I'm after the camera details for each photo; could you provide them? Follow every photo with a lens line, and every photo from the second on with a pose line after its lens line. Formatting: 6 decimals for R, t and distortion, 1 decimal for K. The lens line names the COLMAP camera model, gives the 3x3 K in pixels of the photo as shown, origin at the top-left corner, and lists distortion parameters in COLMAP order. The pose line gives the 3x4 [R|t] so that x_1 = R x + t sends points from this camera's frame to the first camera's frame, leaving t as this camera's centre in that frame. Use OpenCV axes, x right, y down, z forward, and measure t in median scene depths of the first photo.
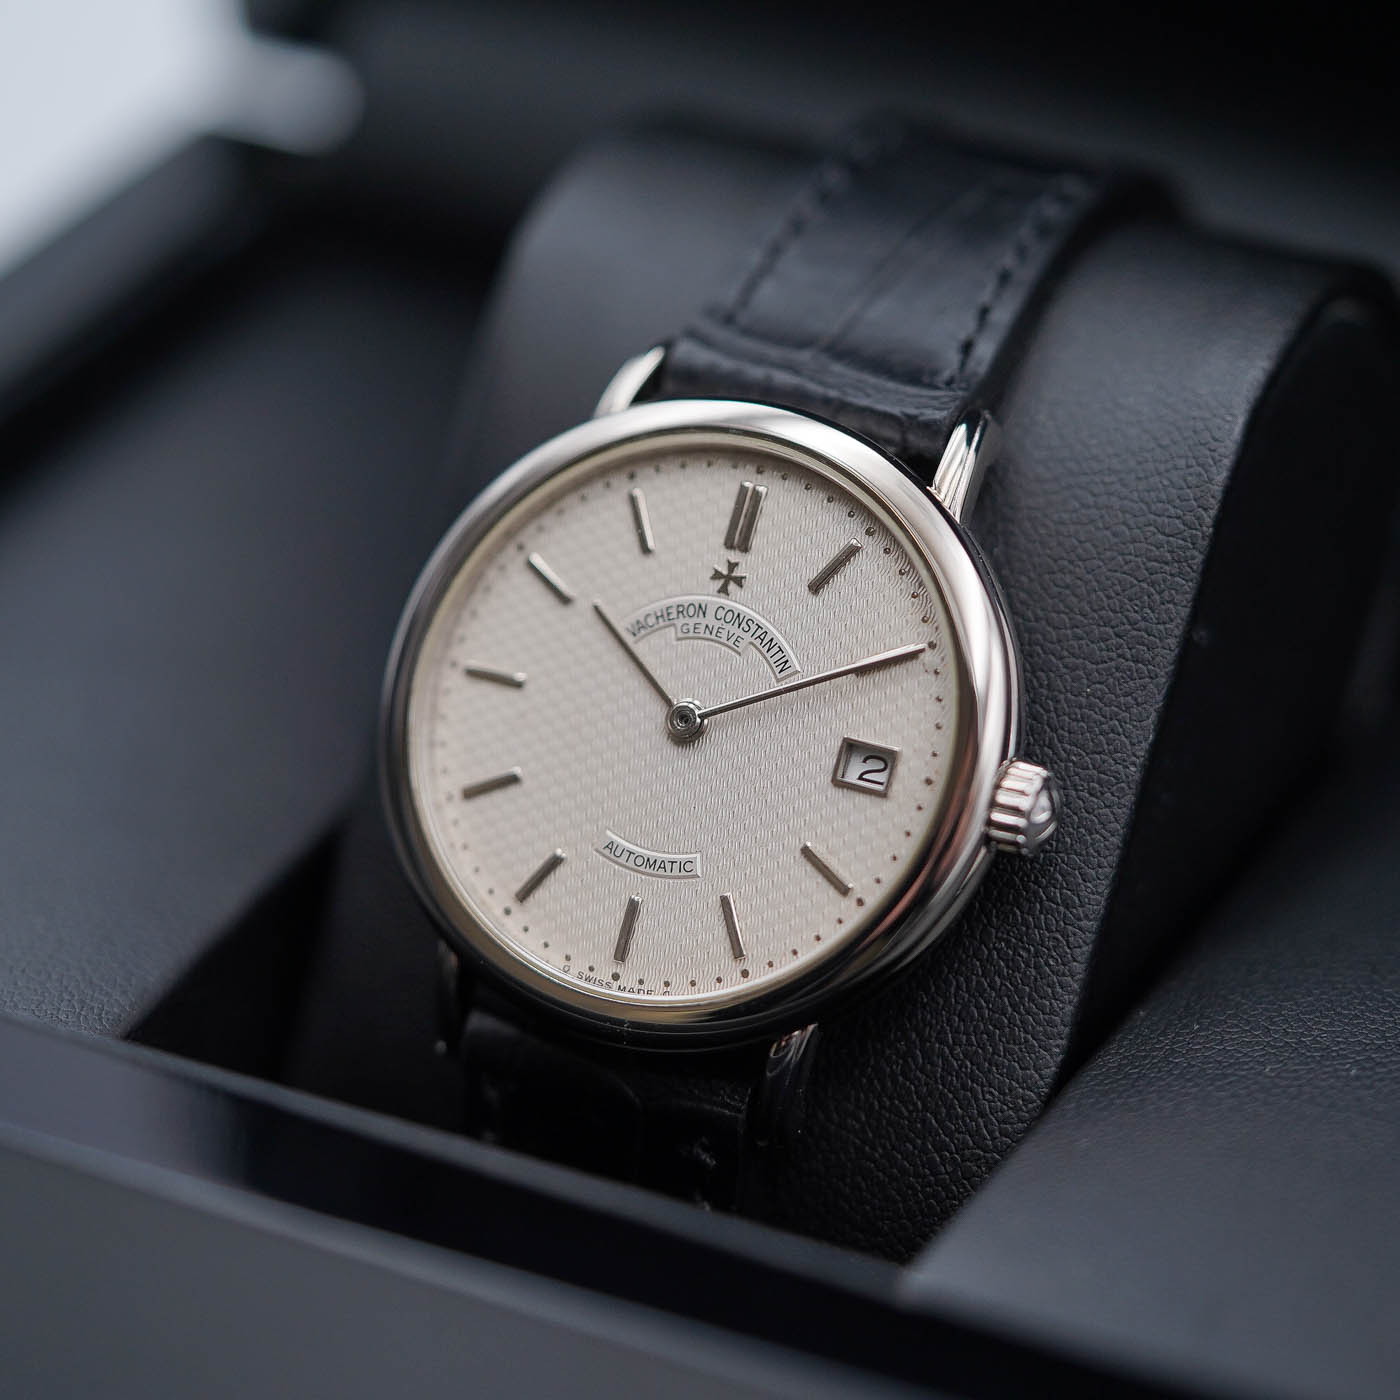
lens RADIAL K [[8160.3, 0, 696.8], [0, 8160.3, 700.1], [0, 0, 1]] dist [0.258526, 0.000000]
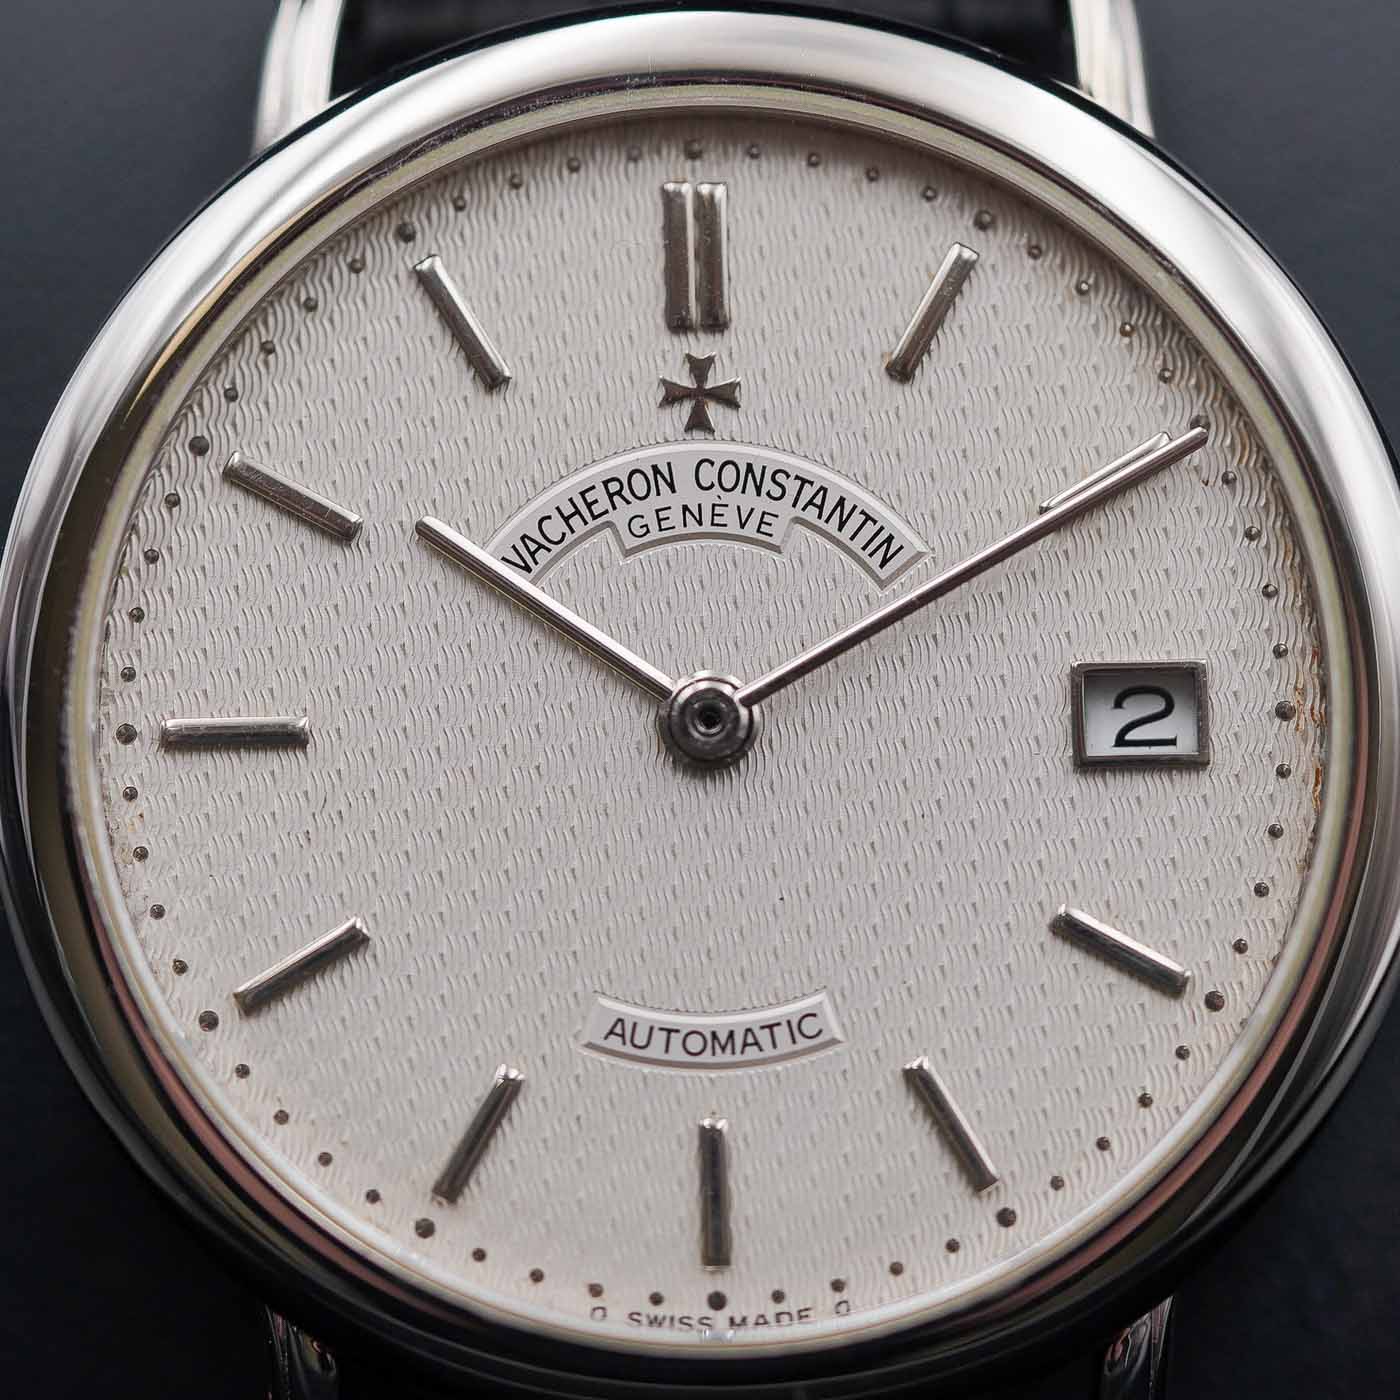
lens RADIAL K [[8160.3, 0, 643.6], [0, 8160.3, 786.6], [0, 0, 1]] dist [0.258526, 0.000000]
pose [[0.894170, -0.266548, 0.359739, -0.169848], [0.240420, 0.963660, 0.116433, -0.047963], [-0.377701, -0.017622, 0.925760, 0.576688]]
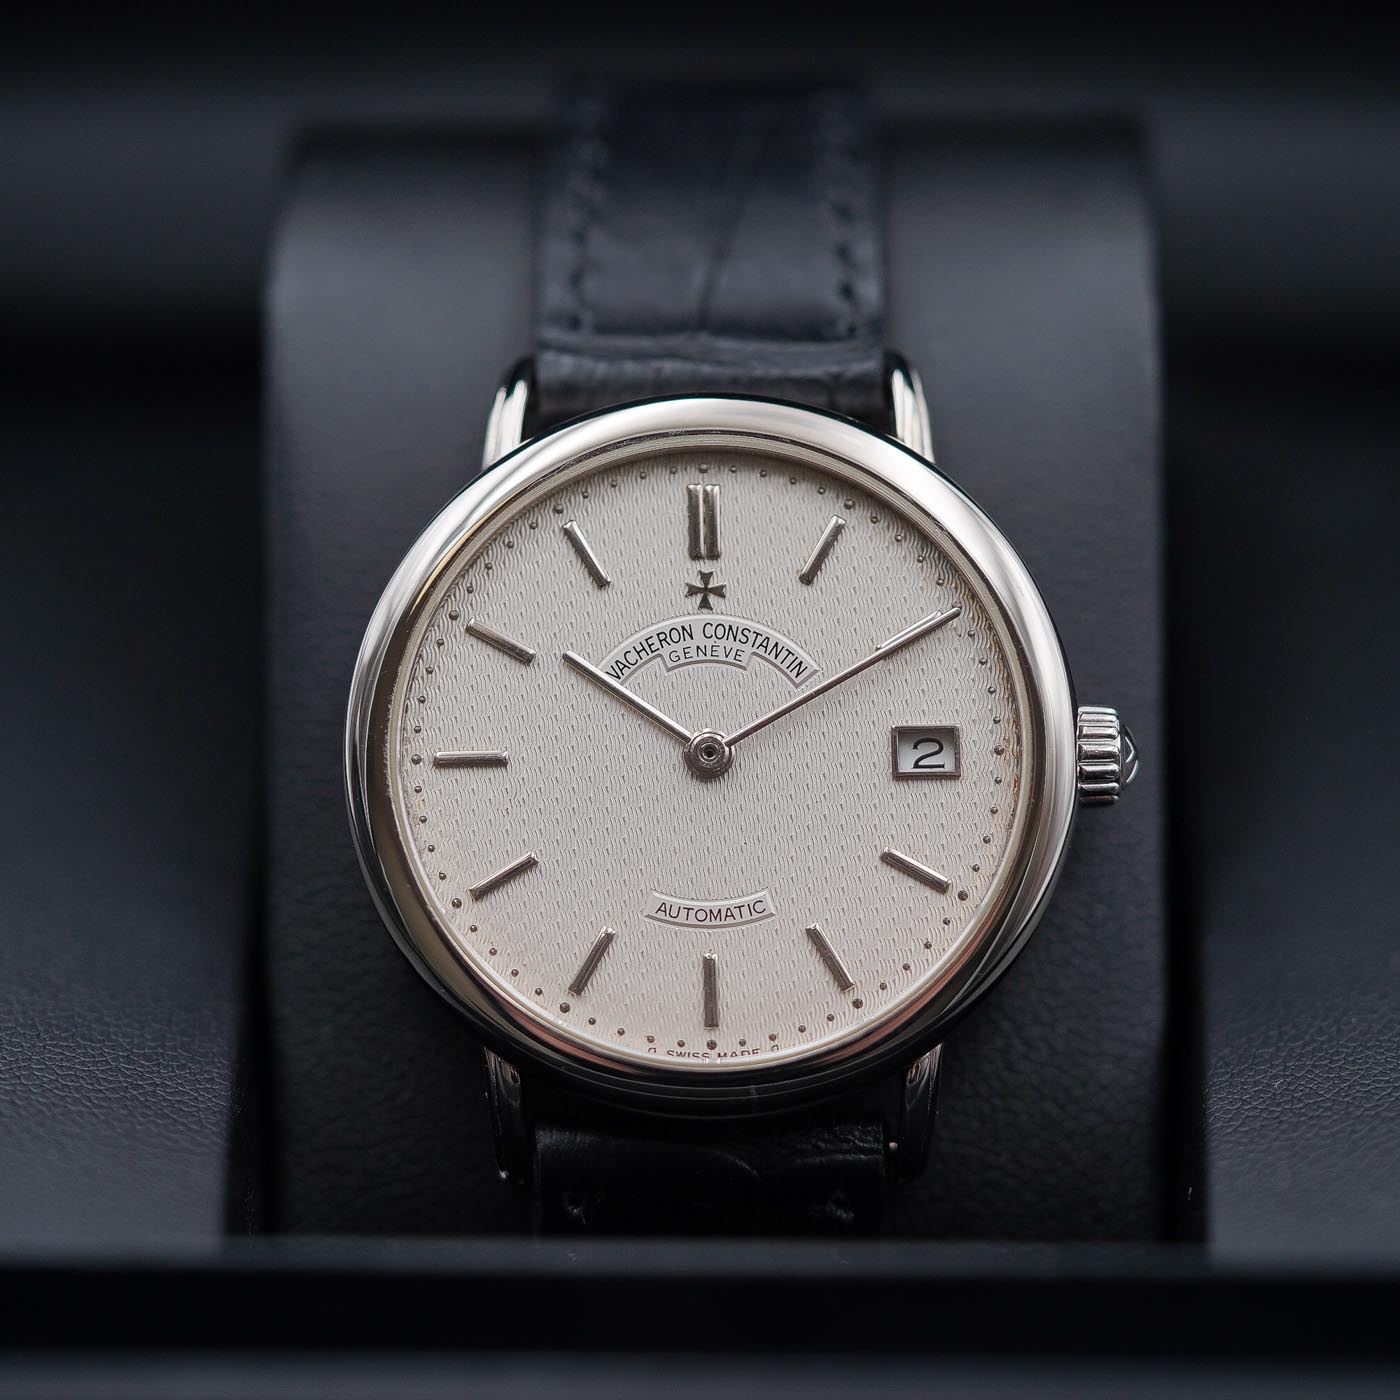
lens RADIAL K [[8160.3, 0, 704.4], [0, 8160.3, 694.0], [0, 0, 1]] dist [0.258526, 0.000000]
pose [[0.898310, -0.236856, 0.370052, -0.336152], [0.236716, 0.970464, 0.046523, -0.046247], [-0.370142, 0.045805, 0.927845, 0.155754]]
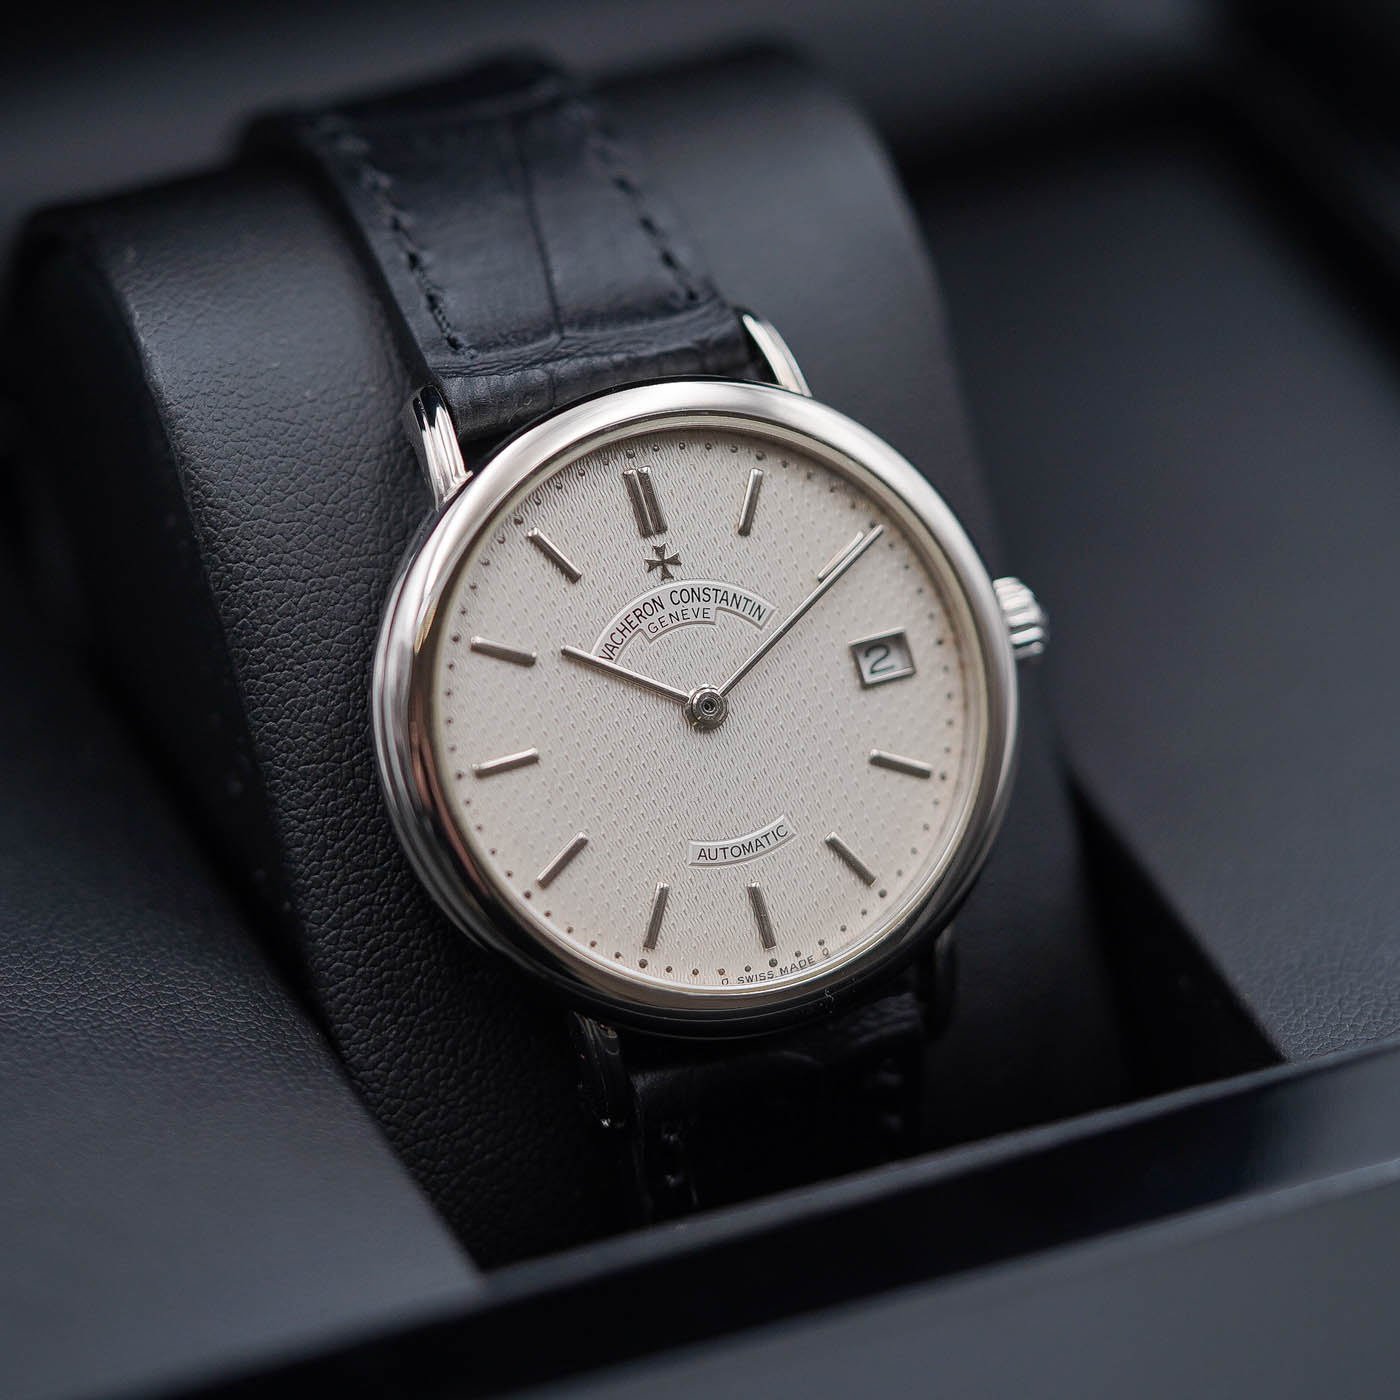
lens RADIAL K [[8160.3, 0, 699.9], [0, 8160.3, 699.1], [0, 0, 1]] dist [0.258526, 0.000000]
pose [[0.626280, -0.457114, 0.631522, -0.631994], [0.397372, 0.884107, 0.245869, -0.244132], [-0.670723, 0.096966, 0.735343, 0.264360]]
